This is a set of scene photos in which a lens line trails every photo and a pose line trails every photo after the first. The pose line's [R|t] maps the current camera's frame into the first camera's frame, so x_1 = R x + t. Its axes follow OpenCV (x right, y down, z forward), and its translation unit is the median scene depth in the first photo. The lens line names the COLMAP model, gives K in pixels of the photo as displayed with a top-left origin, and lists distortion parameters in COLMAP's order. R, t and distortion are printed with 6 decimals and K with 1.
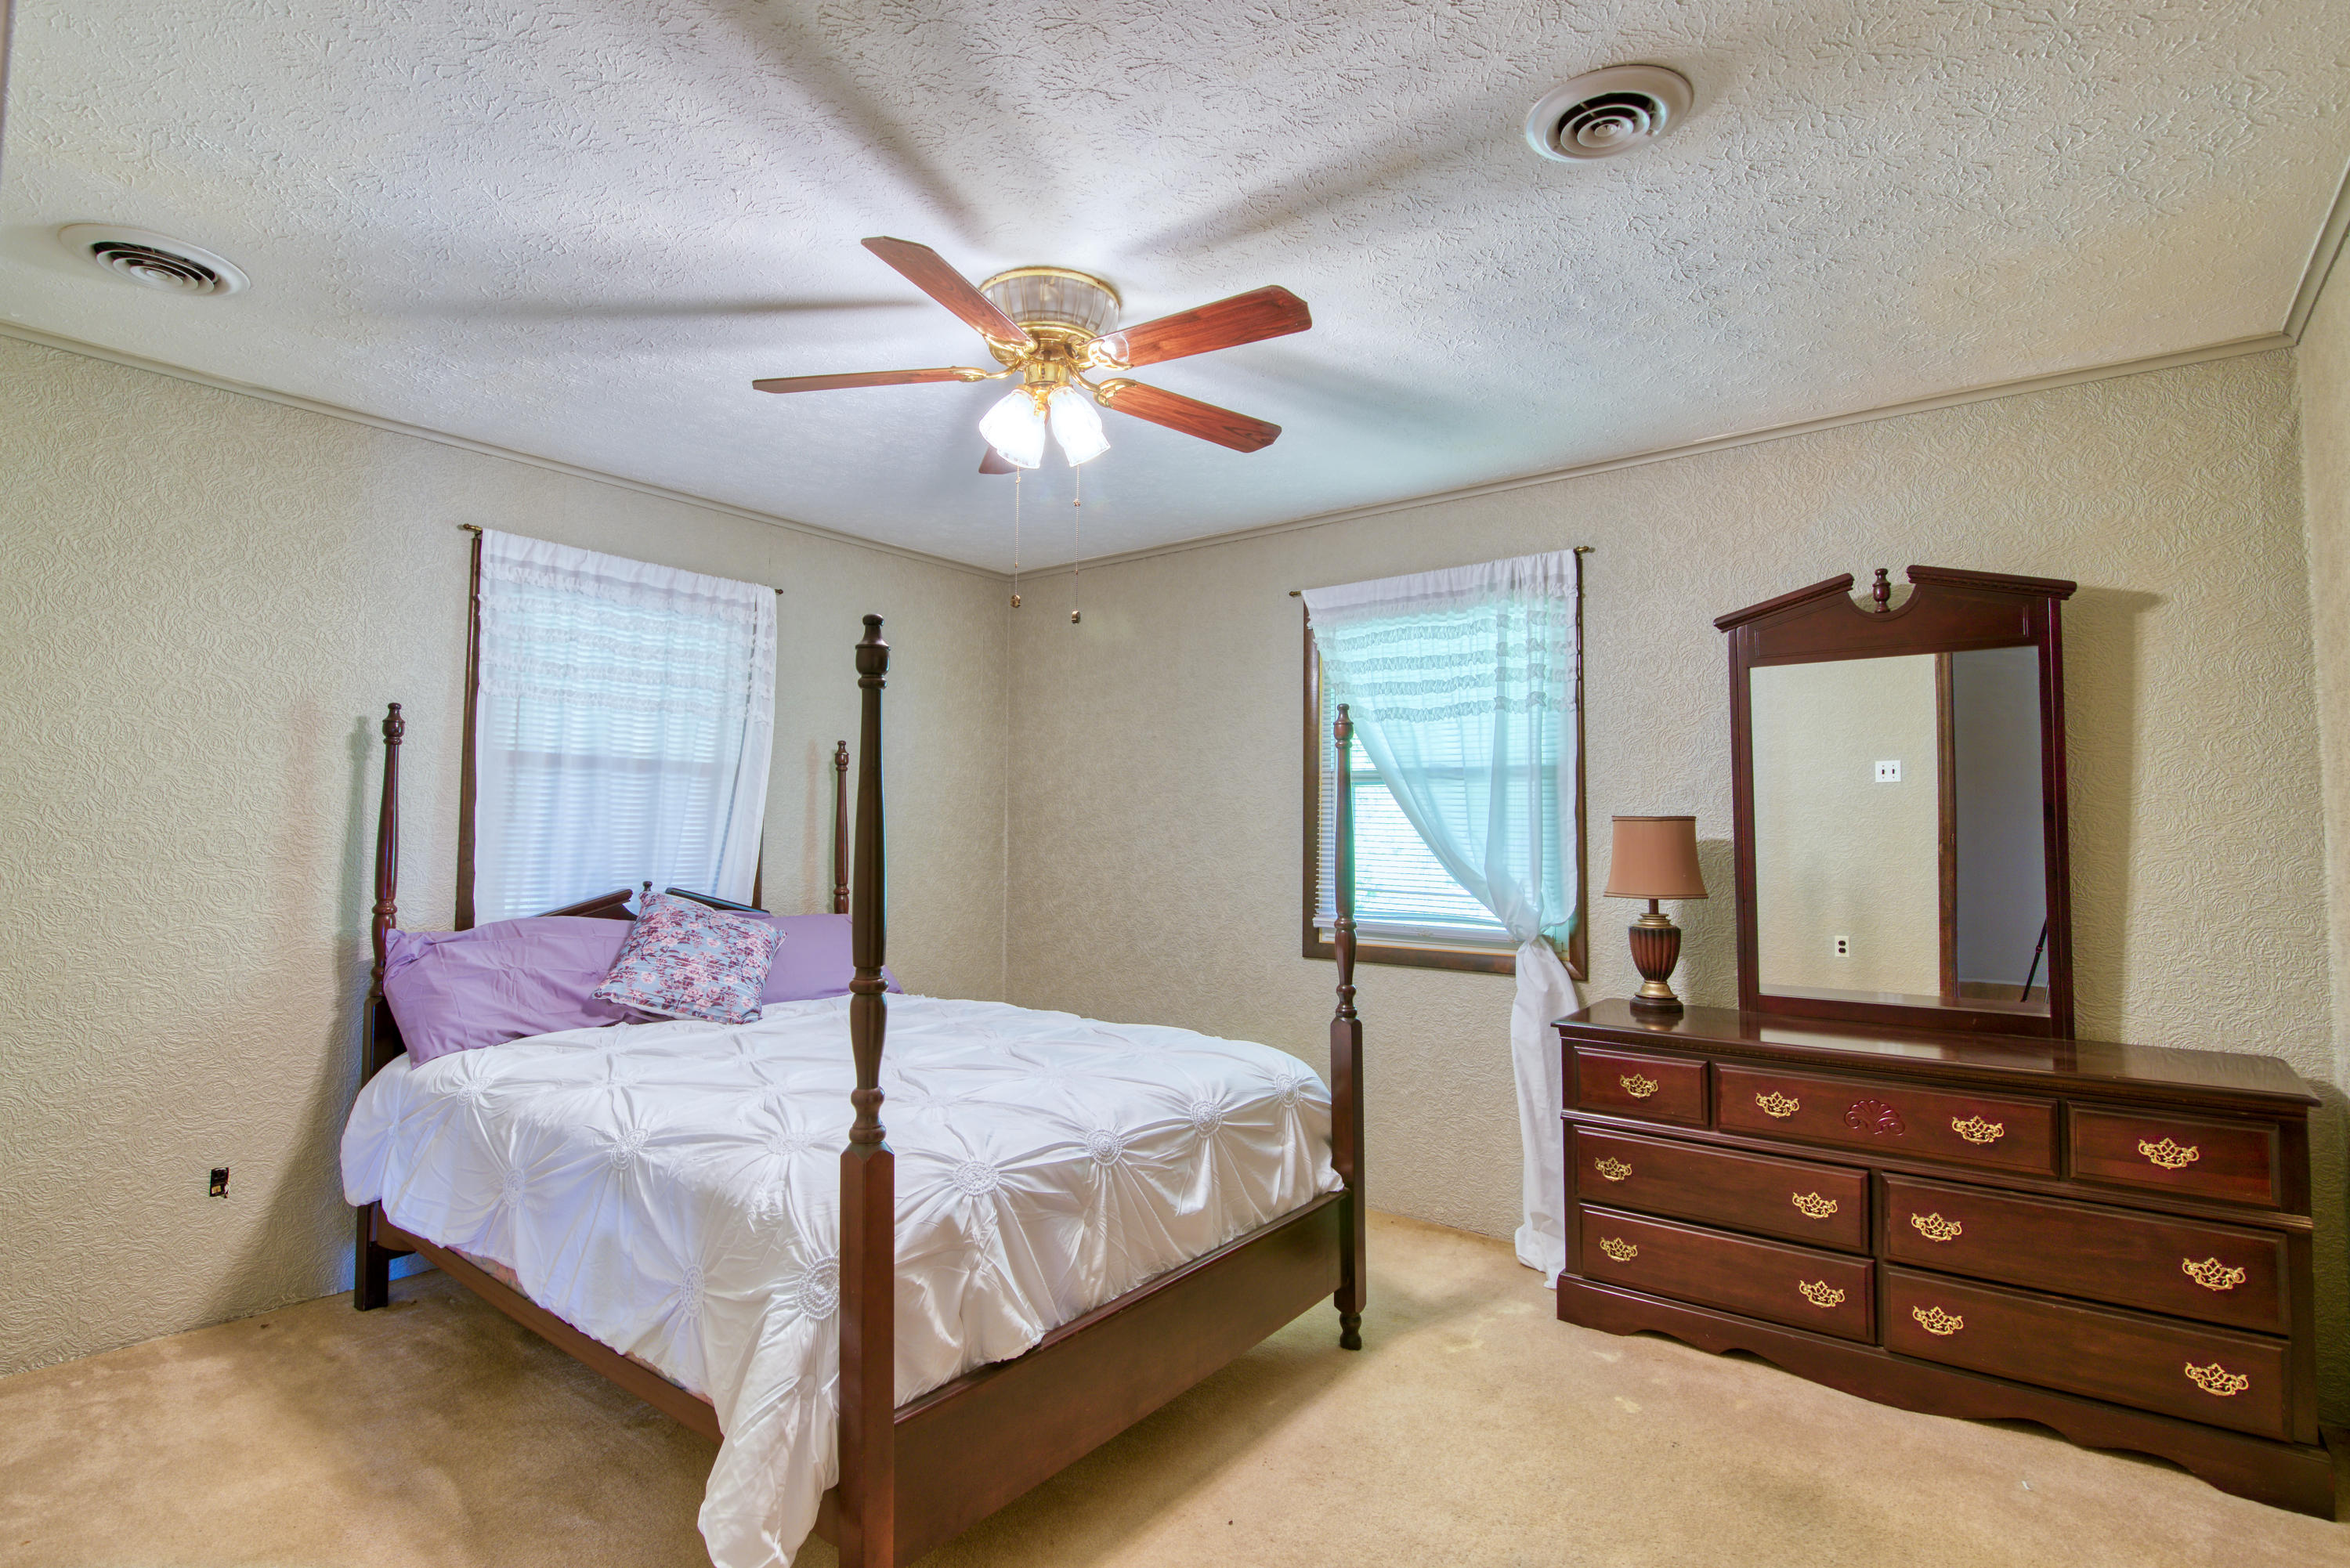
lens RADIAL K [[1154.4, 0, 1176.2], [0, 1154.4, 762.7], [0, 0, 1]] dist [-0.016184, -0.000546]
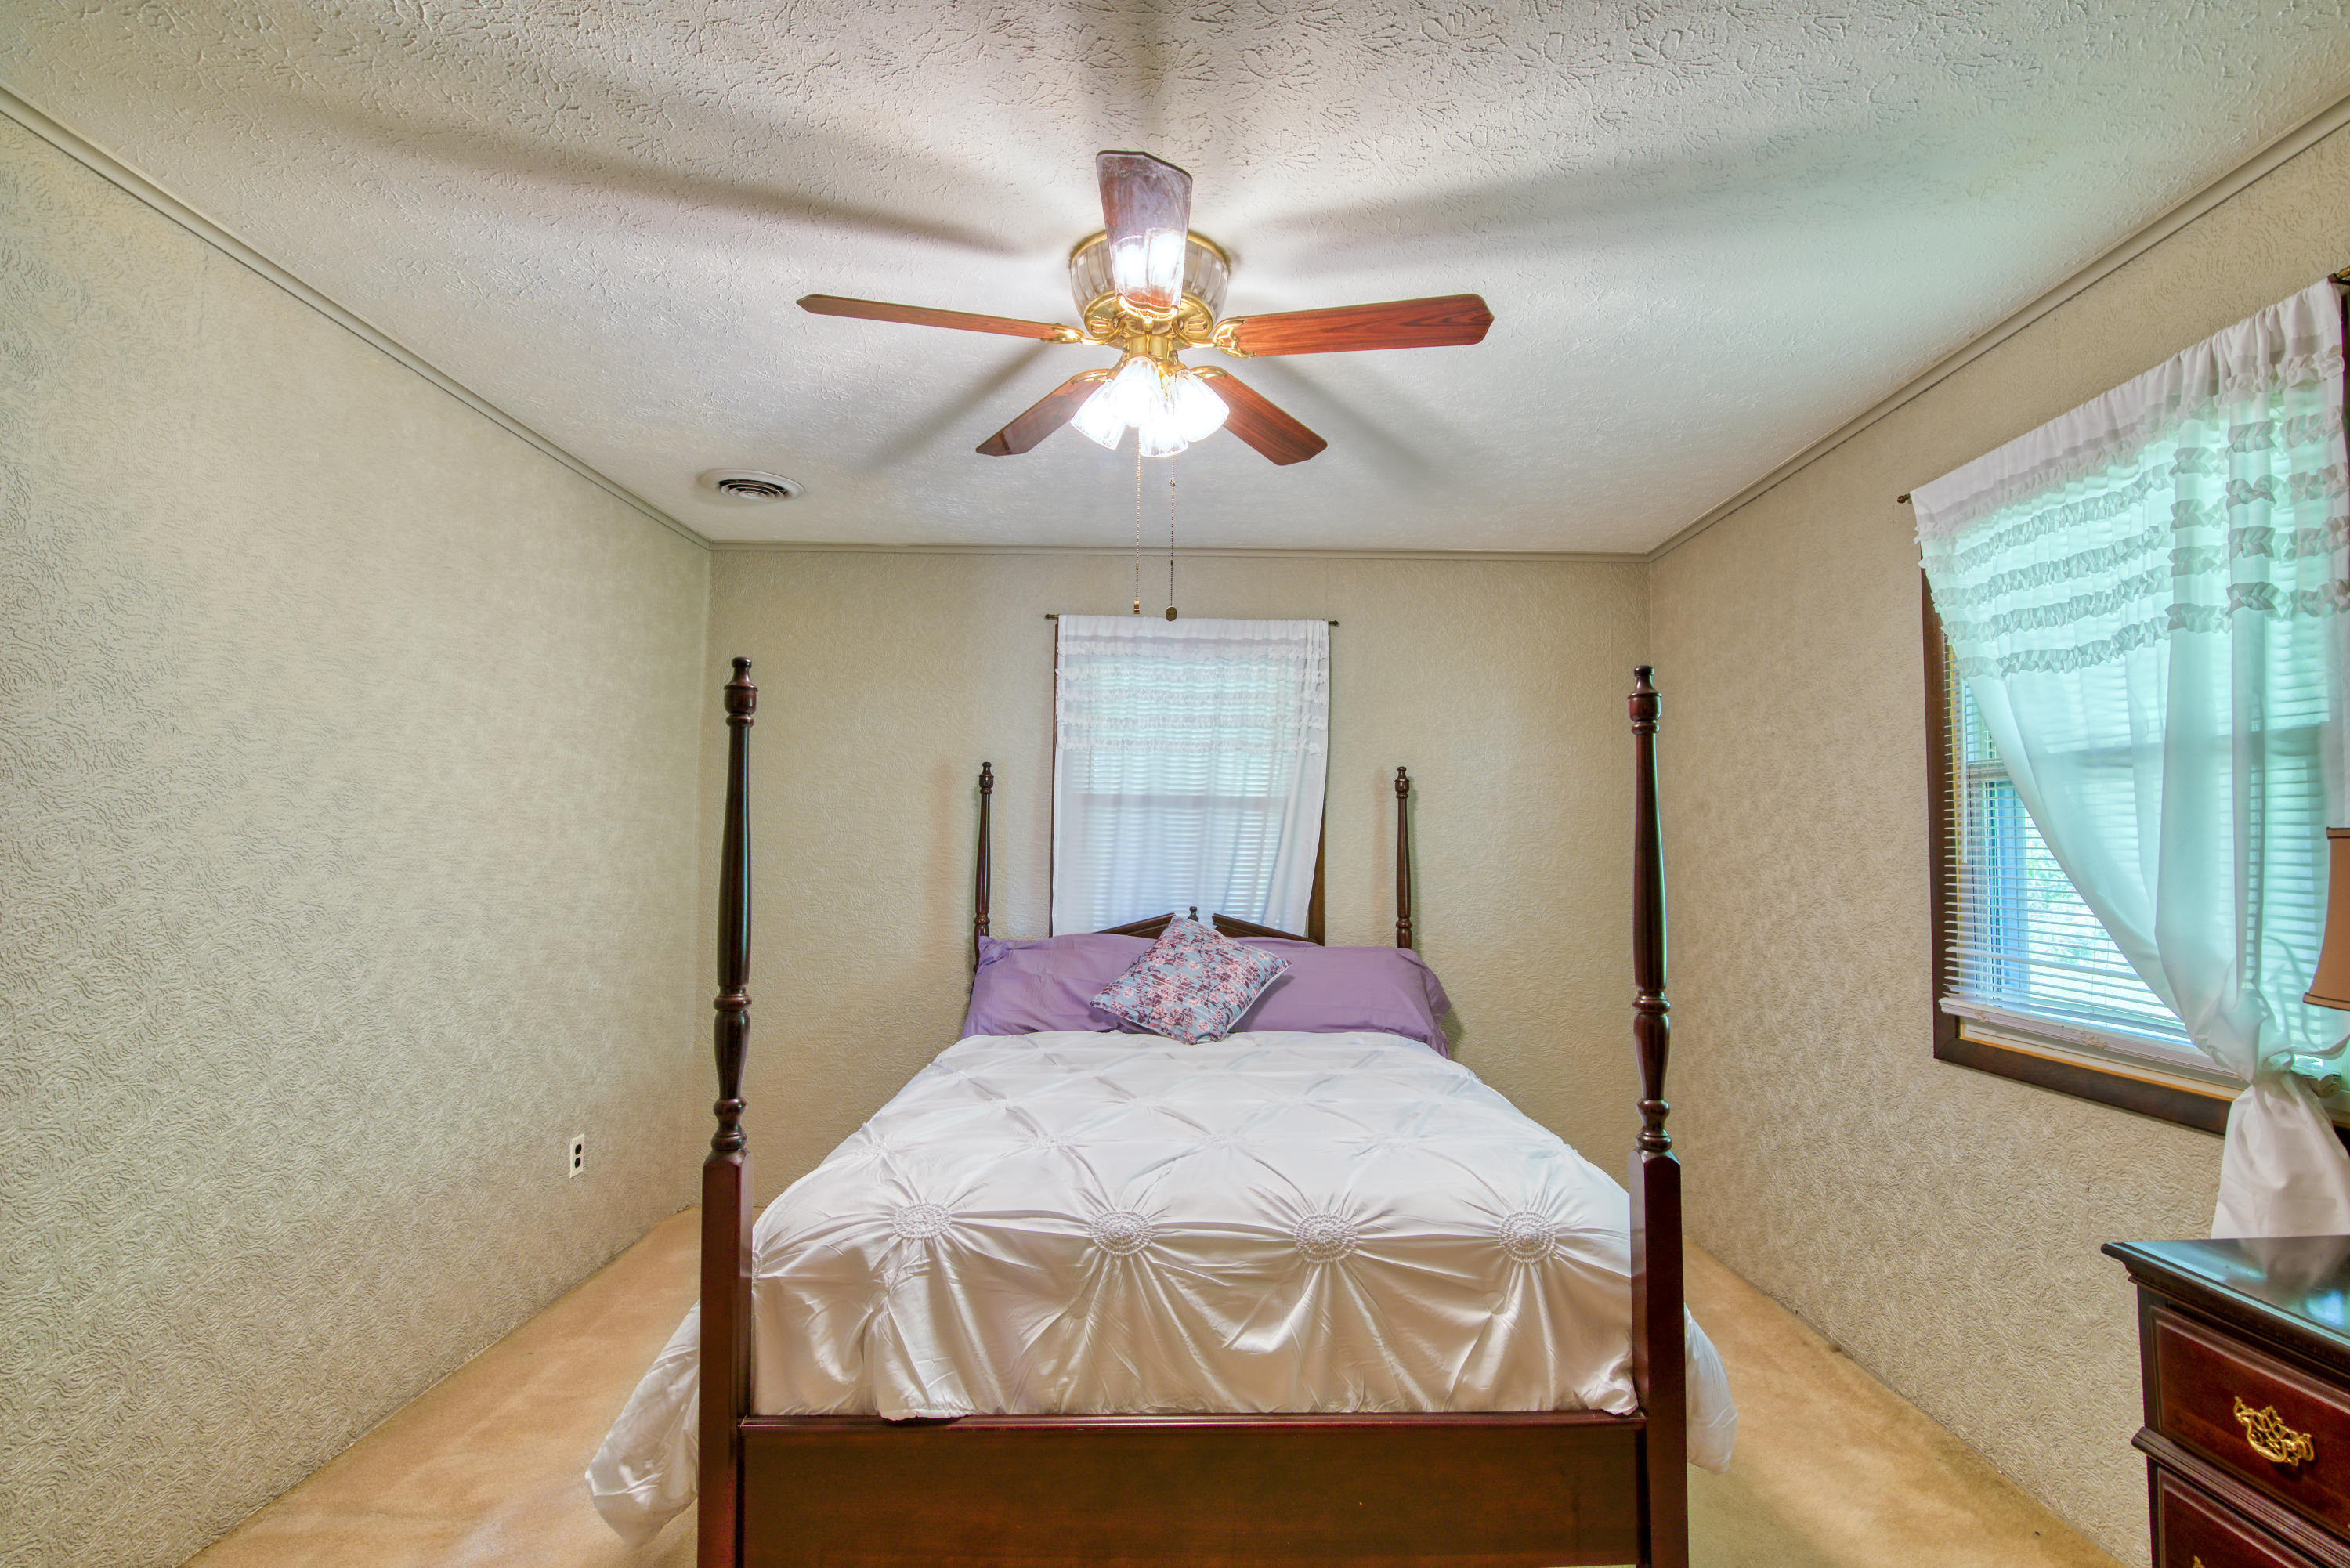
lens RADIAL K [[1126.8, 0, 1175.0], [0, 1126.8, 784.0], [0, 0, 1]] dist [-0.019886, -0.000618]
pose [[0.615433, -0.052642, -0.786429, 0.411087], [0.043725, 0.998511, -0.032621, 0.021558], [0.786976, -0.014310, 0.616818, 0.344459]]
